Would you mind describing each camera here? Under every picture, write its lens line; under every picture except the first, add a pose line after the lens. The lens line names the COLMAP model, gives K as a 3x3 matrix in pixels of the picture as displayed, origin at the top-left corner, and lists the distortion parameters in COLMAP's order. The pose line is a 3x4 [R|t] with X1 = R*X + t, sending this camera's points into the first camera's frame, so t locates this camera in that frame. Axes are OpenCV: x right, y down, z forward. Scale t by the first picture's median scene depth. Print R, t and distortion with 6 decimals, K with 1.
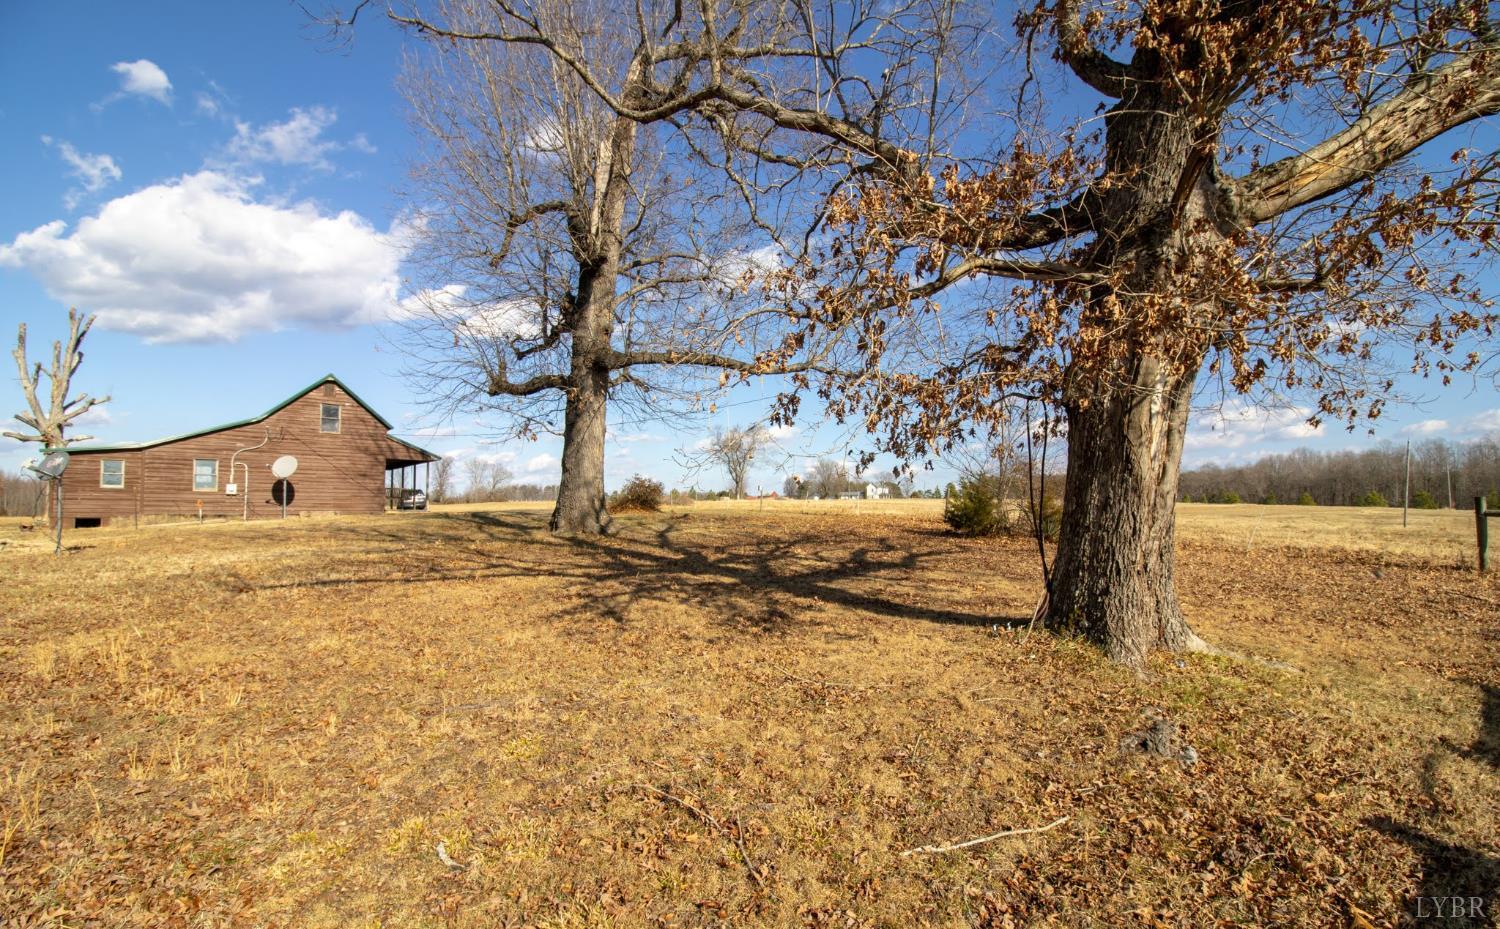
lens RADIAL K [[702.1, 0, 766.5], [0, 702.1, 489.1], [0, 0, 1]] dist [-0.008063, -0.008863]
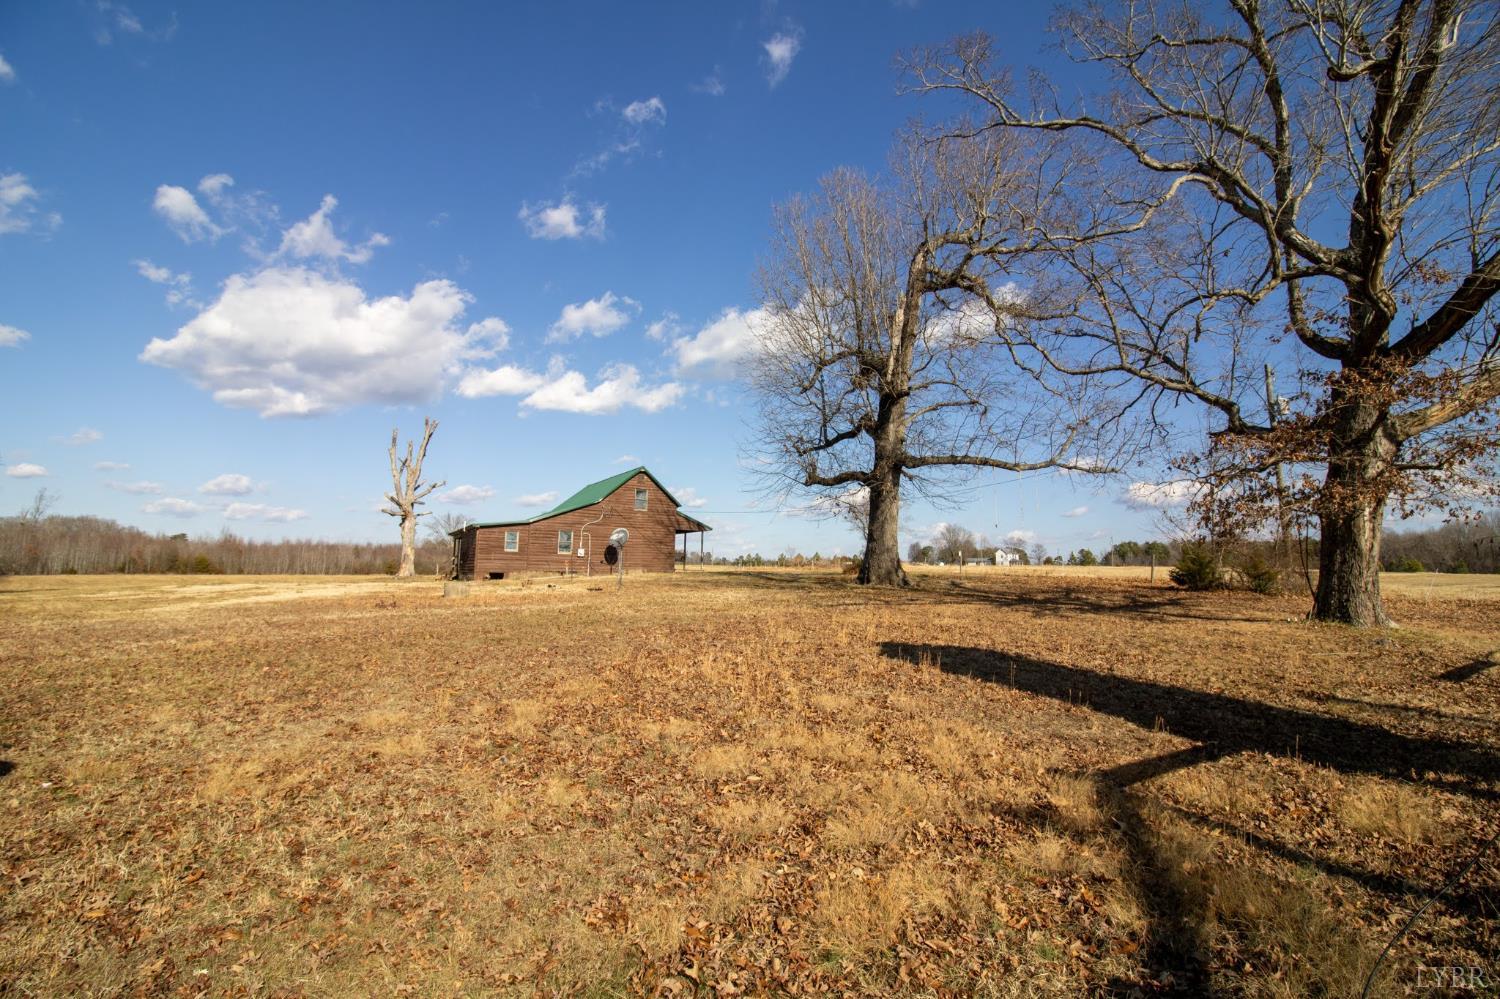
lens RADIAL K [[719.1, 0, 746.2], [0, 719.1, 485.4], [0, 0, 1]] dist [-0.008255, -0.007373]
pose [[0.986479, -0.010809, -0.163532, -0.313656], [-0.004930, 0.995414, -0.095533, 0.002474], [0.163814, 0.095048, 0.981902, -0.479598]]
